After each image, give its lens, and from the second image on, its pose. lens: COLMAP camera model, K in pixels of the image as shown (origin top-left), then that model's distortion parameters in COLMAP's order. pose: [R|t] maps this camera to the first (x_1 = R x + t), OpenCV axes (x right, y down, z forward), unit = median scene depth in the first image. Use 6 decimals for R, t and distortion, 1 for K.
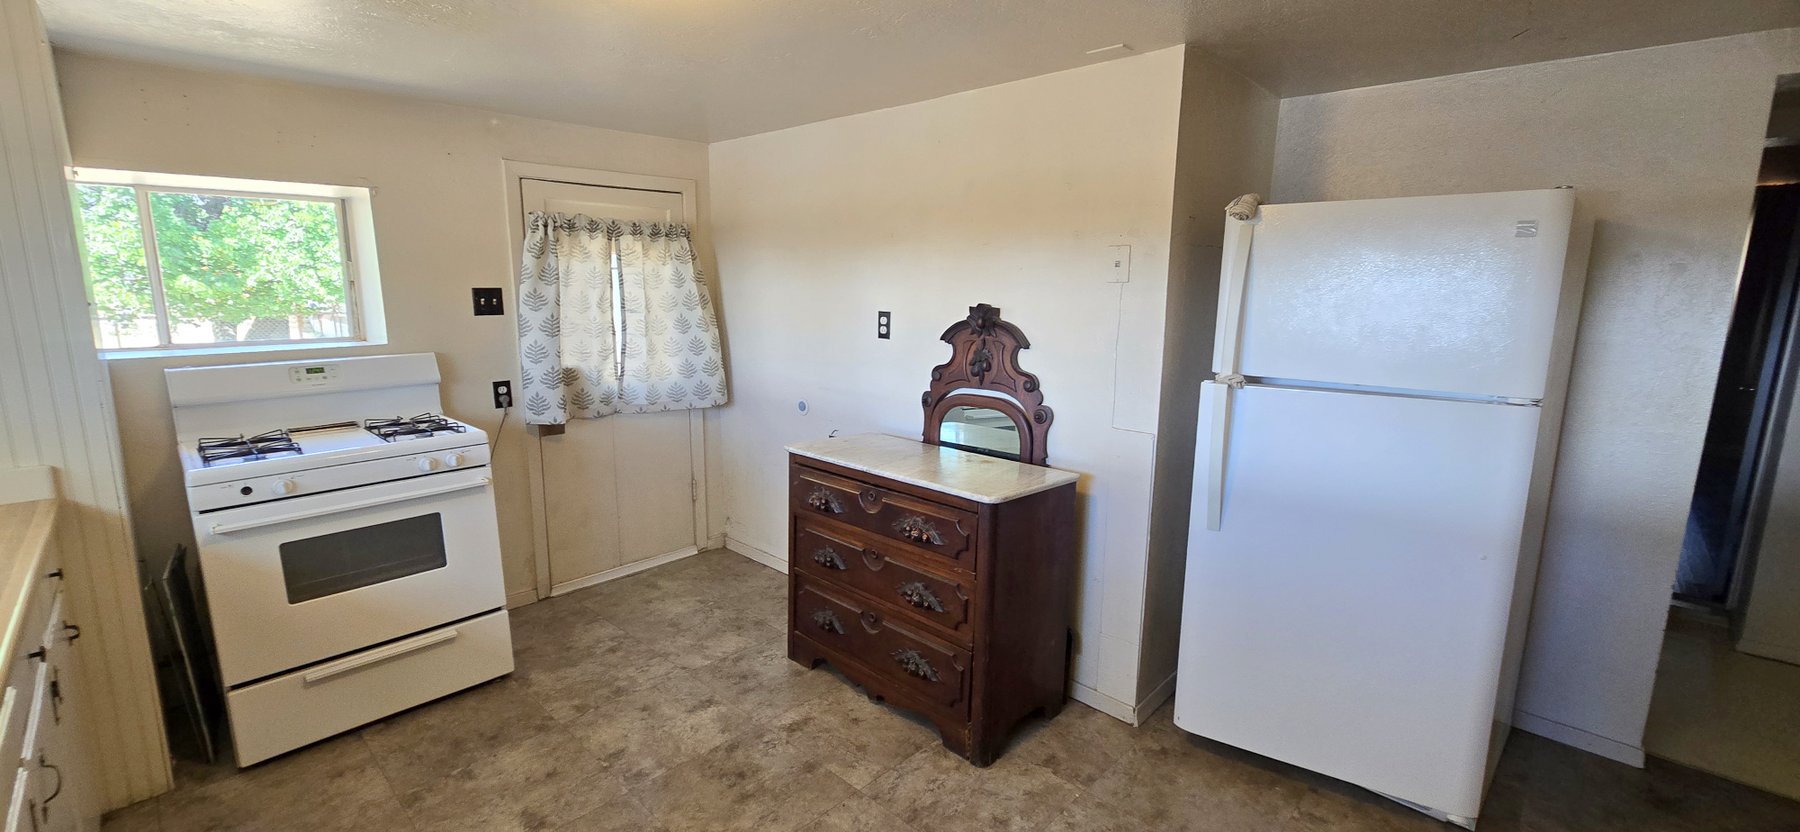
lens RADIAL K [[732.3, 0, 900.0], [0, 732.3, 416.0], [0, 0, 1]] dist [-0.000235, 0.000080]
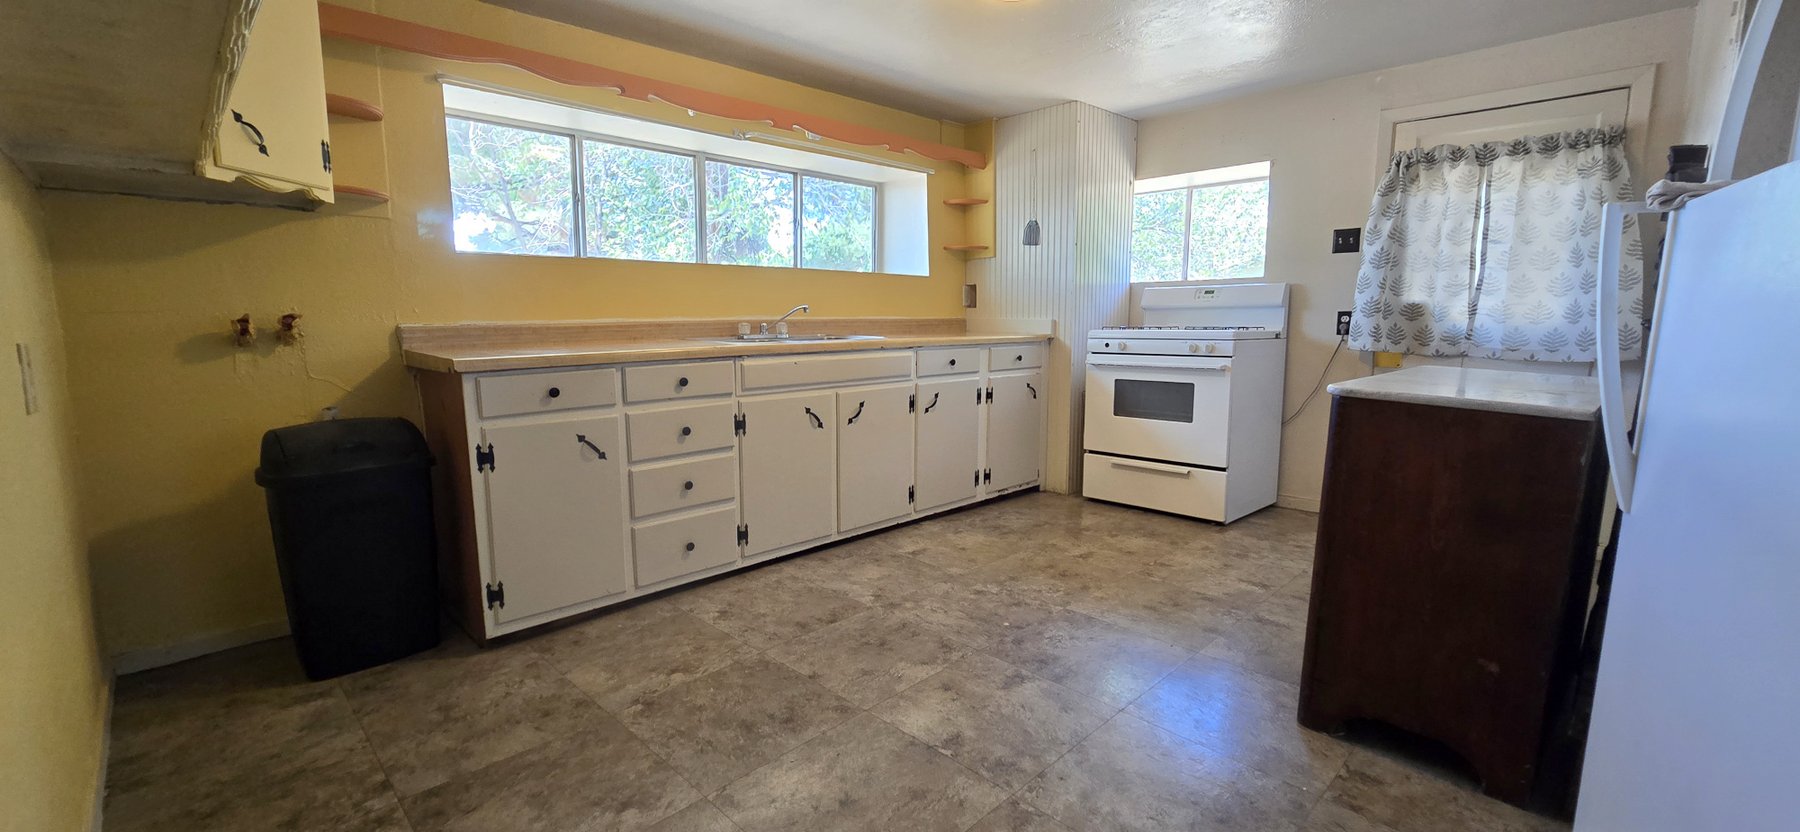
lens RADIAL K [[753.4, 0, 900.0], [0, 753.4, 416.0], [0, 0, 1]] dist [0.000451, -0.000051]
pose [[-0.031603, 0.132227, -0.990715, 0.661779], [-0.170365, 0.975993, 0.135697, 0.070951], [0.984874, 0.173071, -0.008317, 0.354711]]
